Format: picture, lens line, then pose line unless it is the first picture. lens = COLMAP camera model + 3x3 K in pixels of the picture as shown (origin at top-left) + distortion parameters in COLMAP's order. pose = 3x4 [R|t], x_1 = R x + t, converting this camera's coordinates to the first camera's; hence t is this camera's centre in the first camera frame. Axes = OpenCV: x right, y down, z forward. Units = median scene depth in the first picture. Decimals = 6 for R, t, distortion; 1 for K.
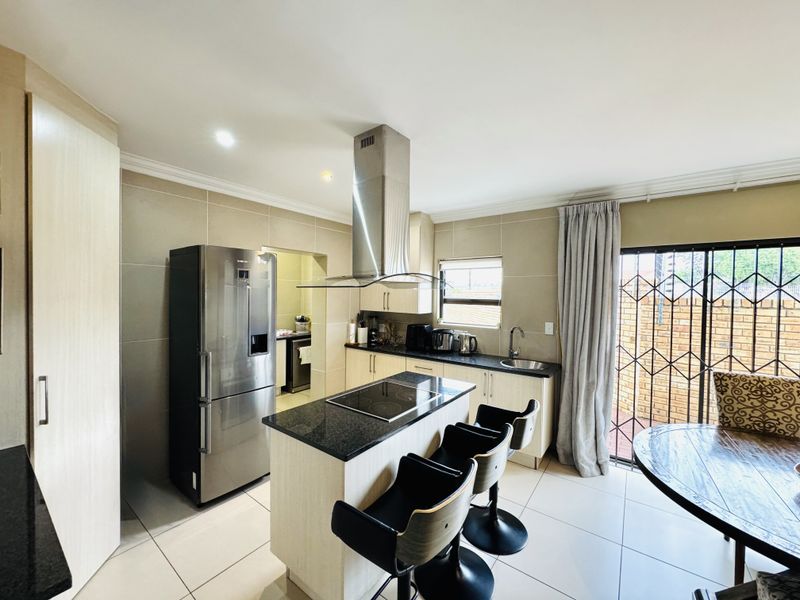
lens RADIAL K [[318.7, 0, 400.0], [0, 318.7, 300.0], [0, 0, 1]] dist [-0.002677, 0.000092]
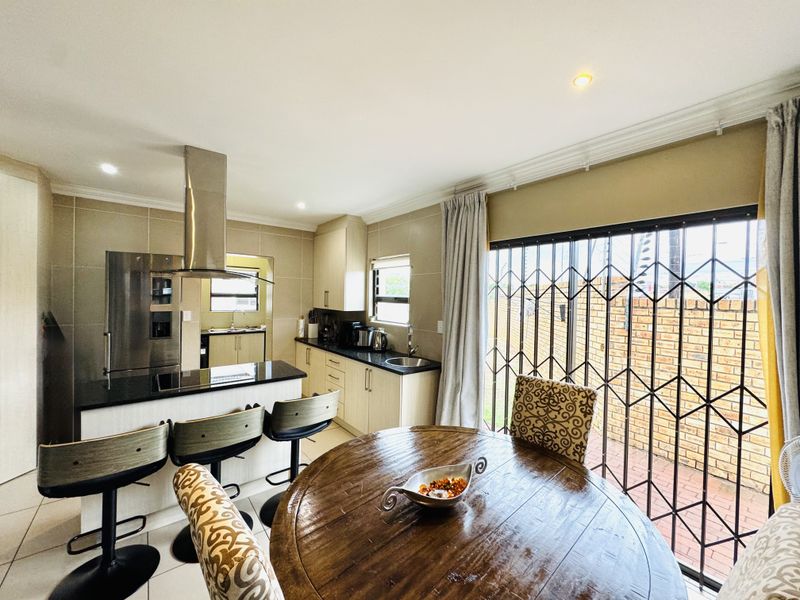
lens RADIAL K [[318.7, 0, 400.0], [0, 318.7, 300.0], [0, 0, 1]] dist [-0.002677, 0.000092]
pose [[0.967733, 0.009323, -0.251804, 0.662986], [-0.012213, 0.999876, -0.009916, 0.020051], [0.251680, 0.012671, 0.967728, 0.033365]]
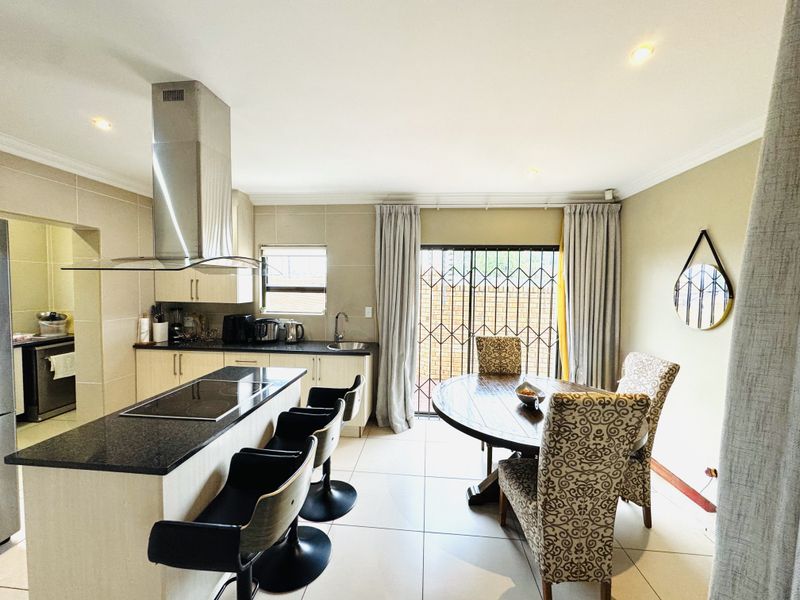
lens RADIAL K [[318.7, 0, 400.0], [0, 318.7, 300.0], [0, 0, 1]] dist [-0.002677, 0.000092]
pose [[0.850560, -0.025797, 0.525246, -0.032727], [0.008187, 0.999325, 0.035823, 0.007087], [-0.525815, -0.026170, 0.850196, -0.018660]]
